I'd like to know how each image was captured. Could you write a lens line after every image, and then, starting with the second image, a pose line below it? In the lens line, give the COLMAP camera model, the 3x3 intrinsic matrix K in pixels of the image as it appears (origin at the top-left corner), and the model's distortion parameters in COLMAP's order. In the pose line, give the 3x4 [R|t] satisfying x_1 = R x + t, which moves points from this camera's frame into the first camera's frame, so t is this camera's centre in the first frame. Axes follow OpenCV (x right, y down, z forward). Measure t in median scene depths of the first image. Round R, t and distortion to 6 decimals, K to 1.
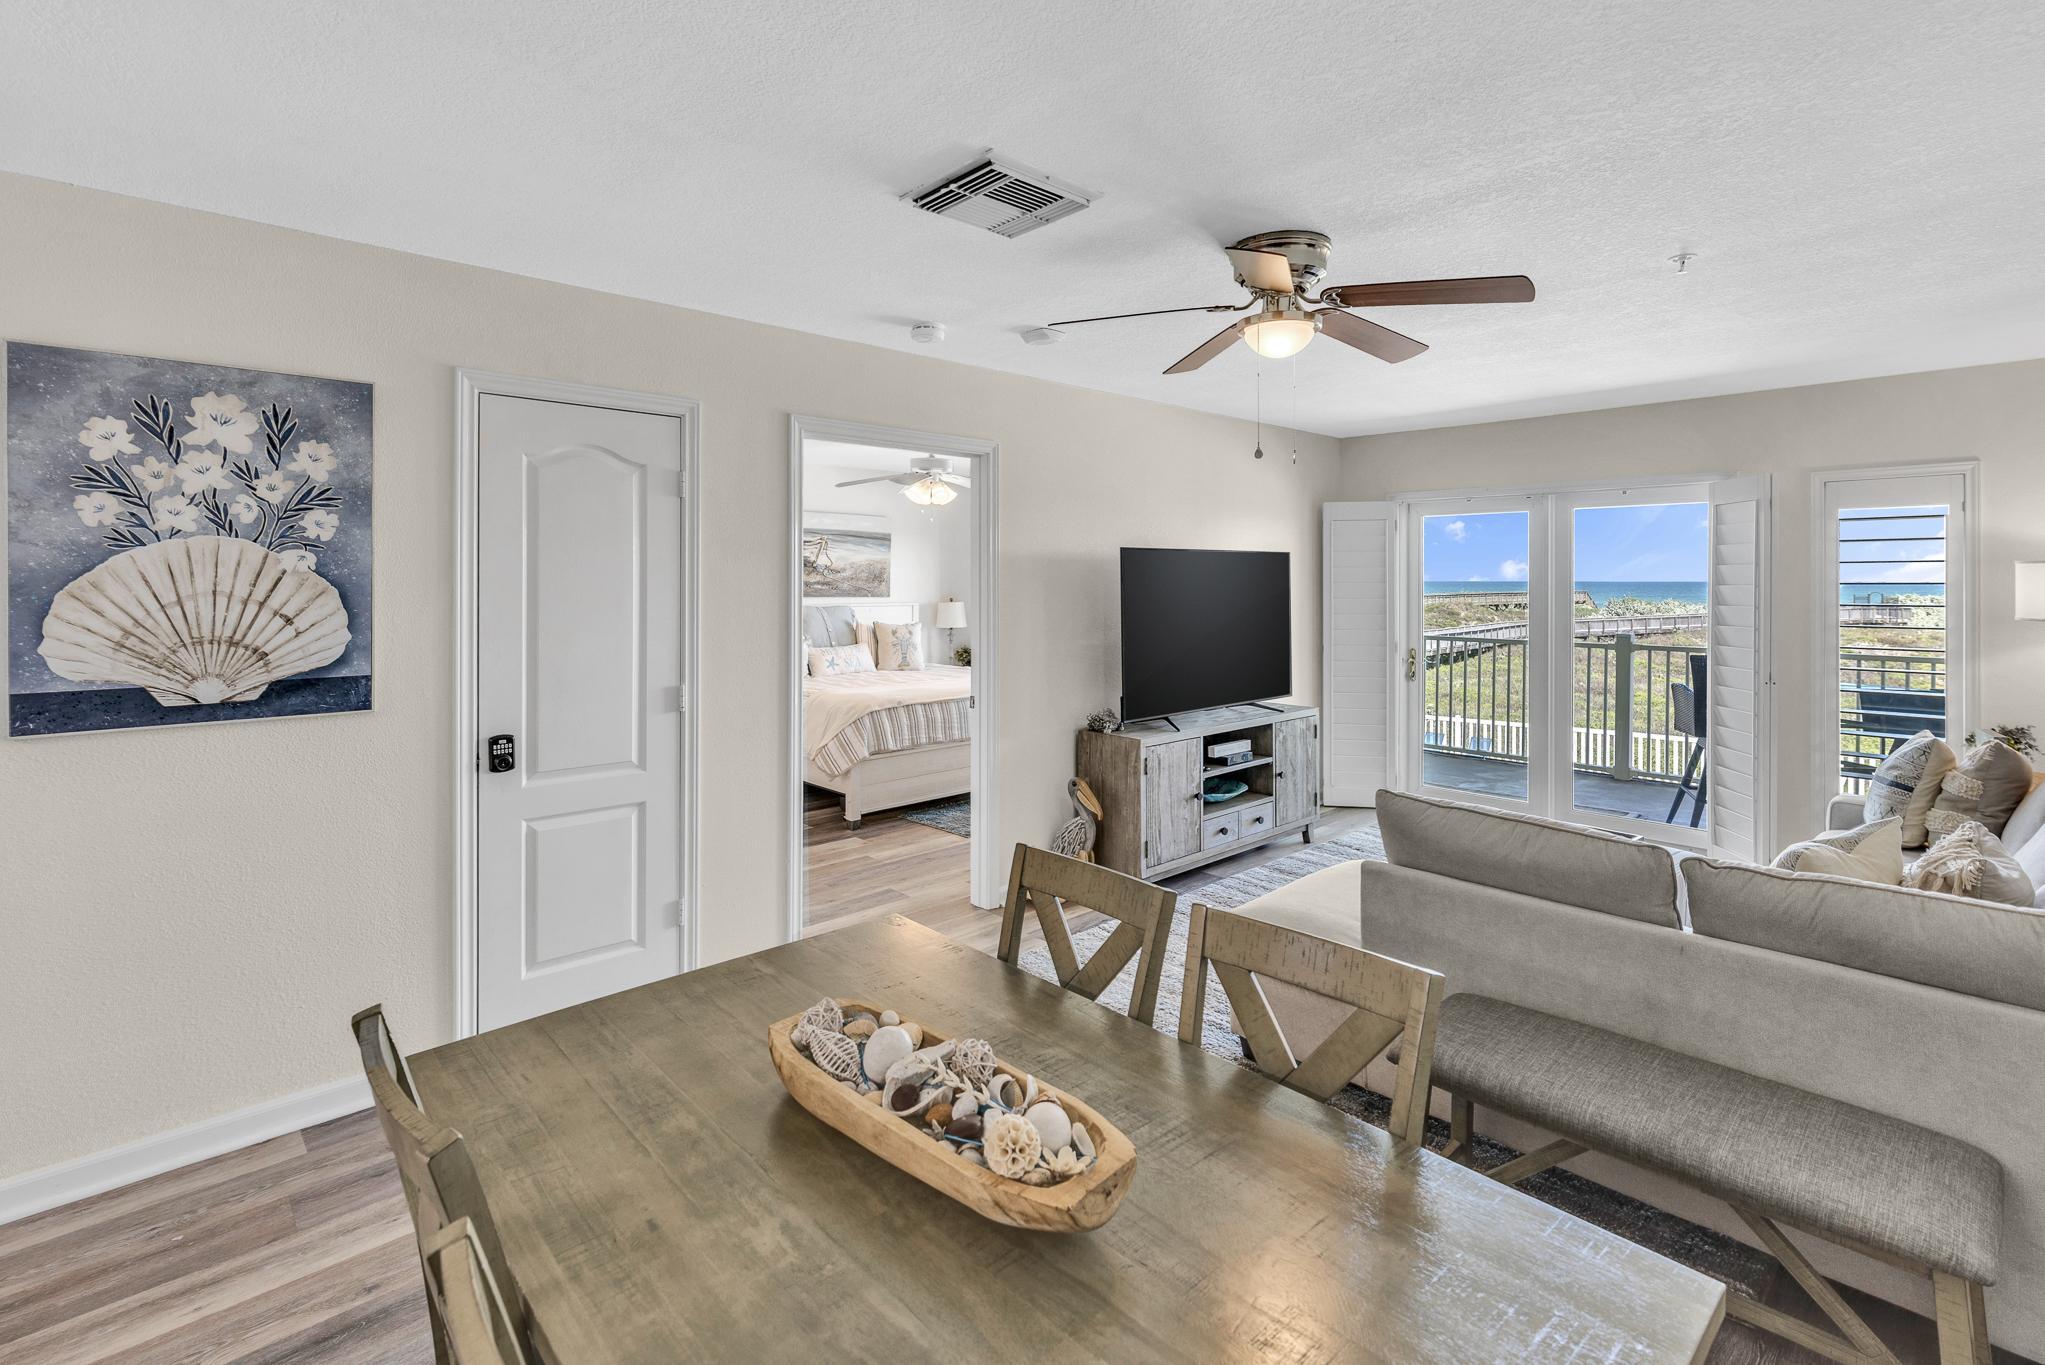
lens RADIAL K [[954.9, 0, 1048.7], [0, 954.9, 582.1], [0, 0, 1]] dist [-0.001231, -0.000438]
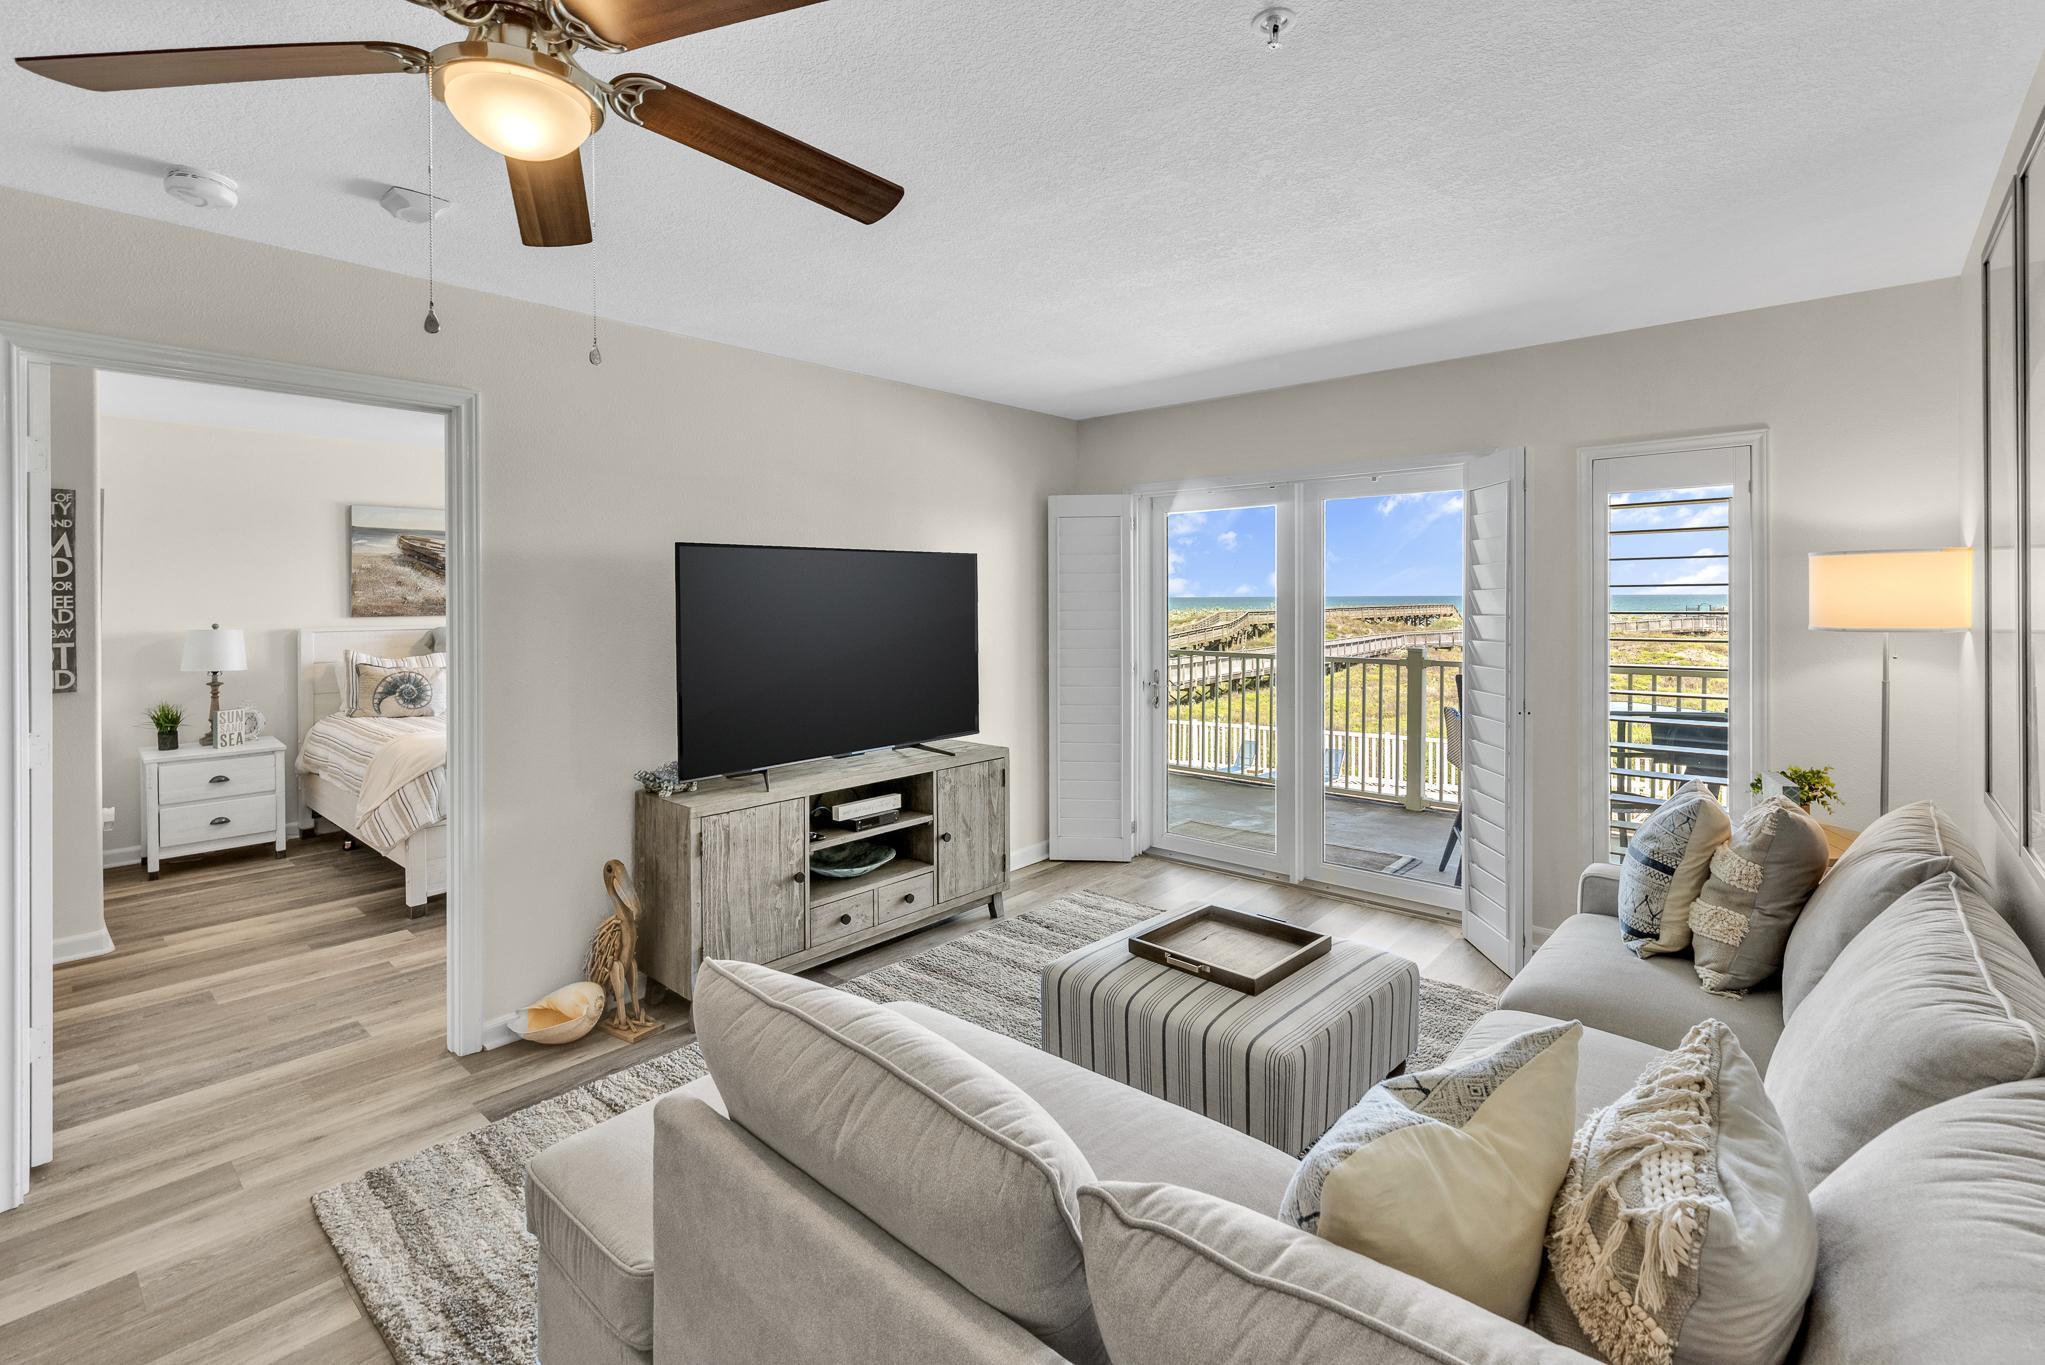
lens RADIAL K [[917.8, 0, 1043.0], [0, 917.8, 604.1], [0, 0, 1]] dist [-0.001881, -0.000430]
pose [[0.996036, -0.007497, 0.088633, 0.278499], [0.007076, 0.999962, 0.005061, 0.009043], [-0.088668, -0.004413, 0.996051, 0.266163]]
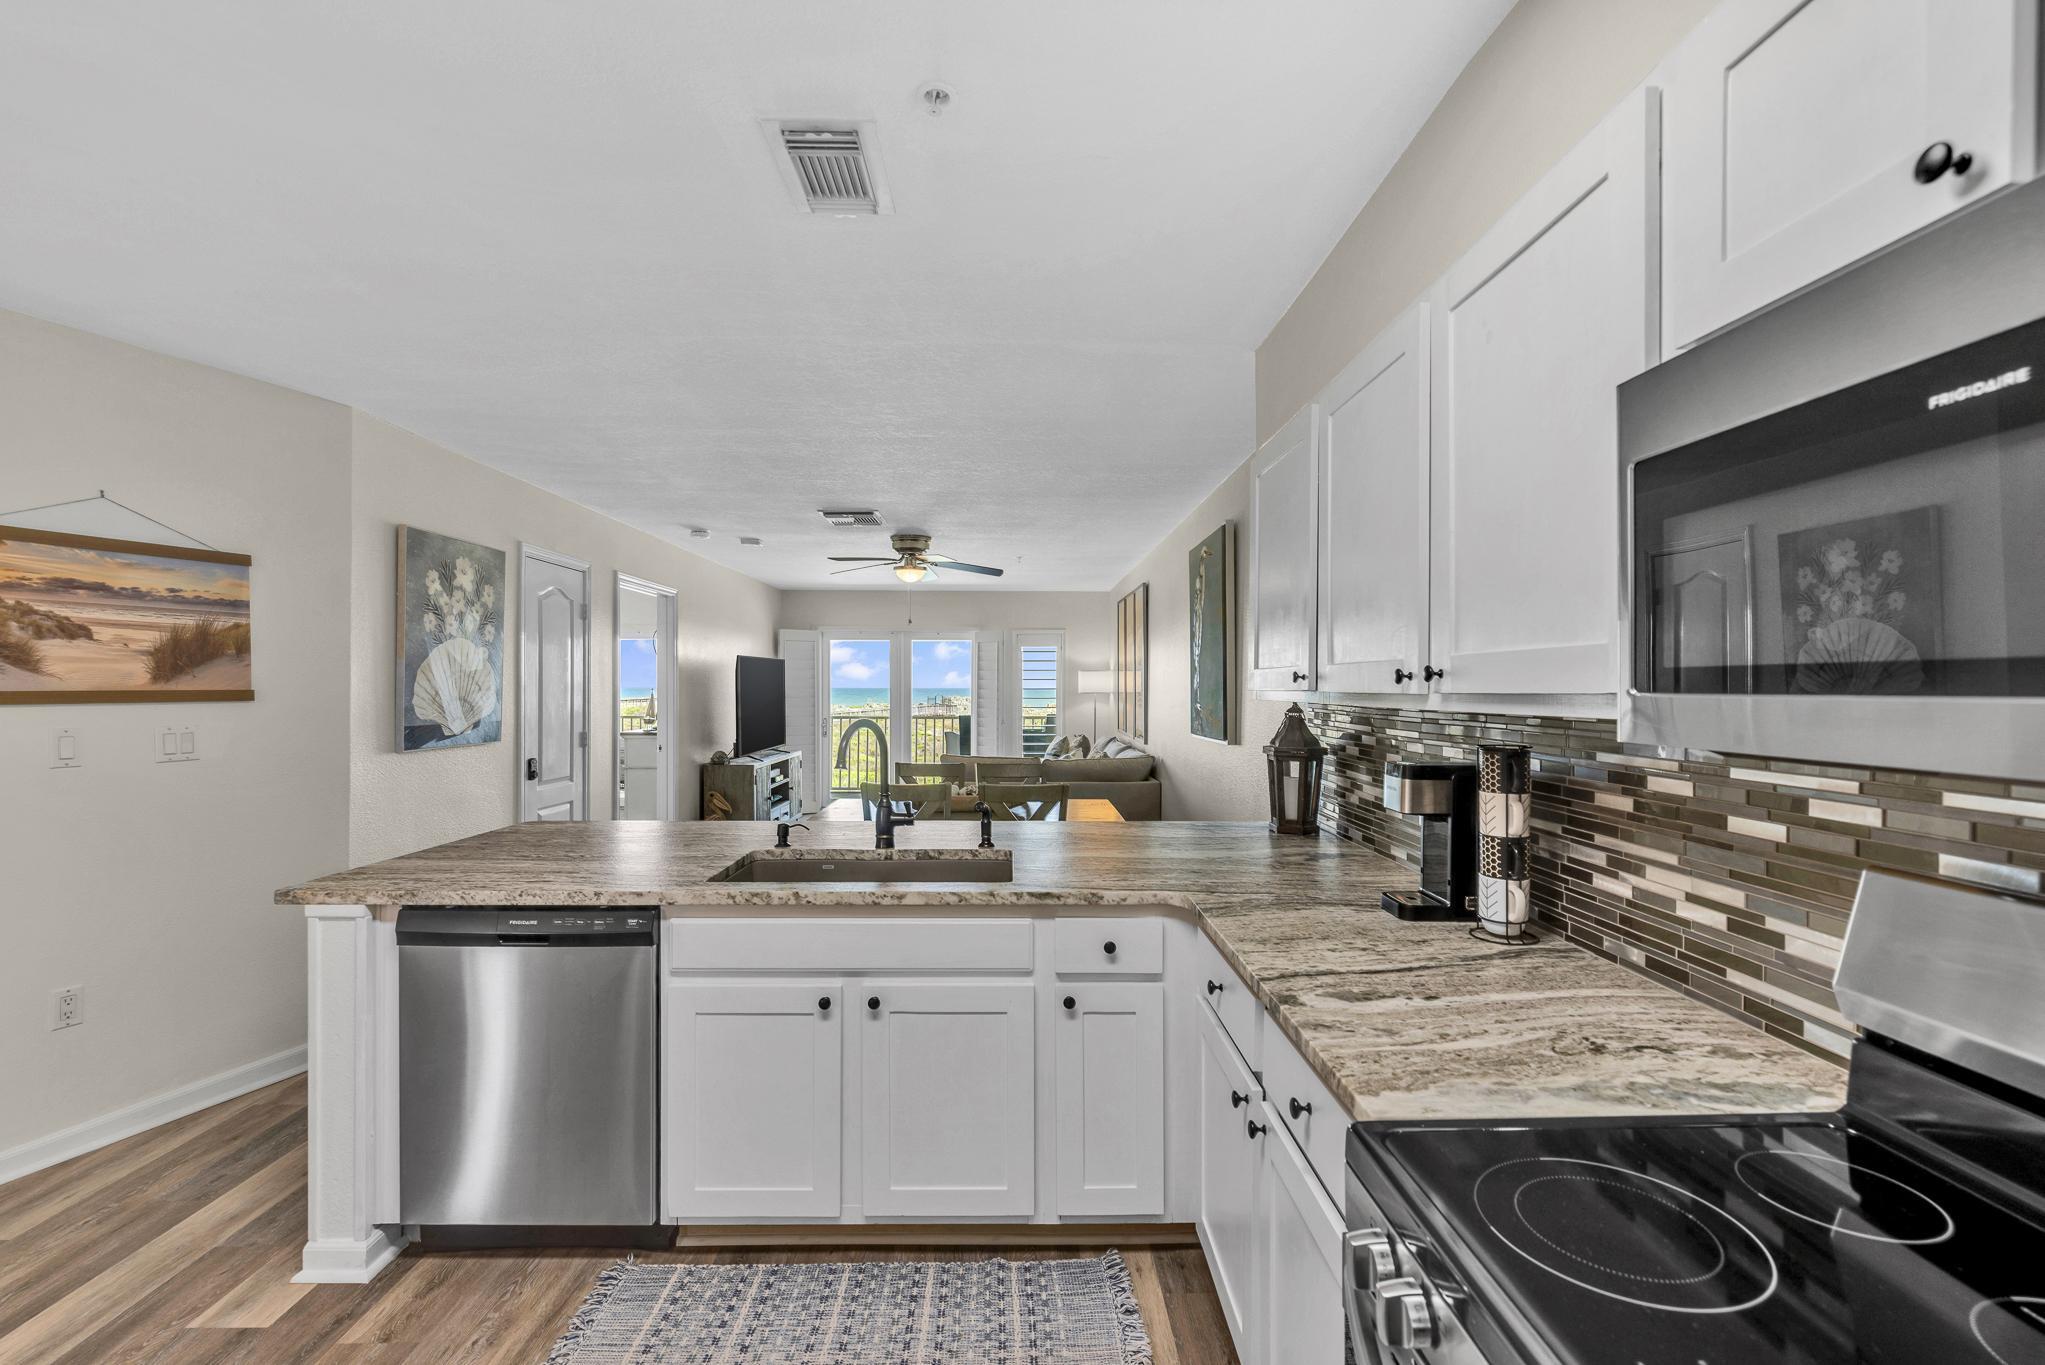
lens RADIAL K [[885.5, 0, 1030.0], [0, 885.5, 666.4], [0, 0, 1]] dist [-0.002327, -0.010214]
pose [[0.678131, 0.017955, 0.734722, -0.700631], [-0.000111, 0.999704, -0.024328, 0.021515], [-0.734941, 0.016416, 0.677932, -0.443187]]
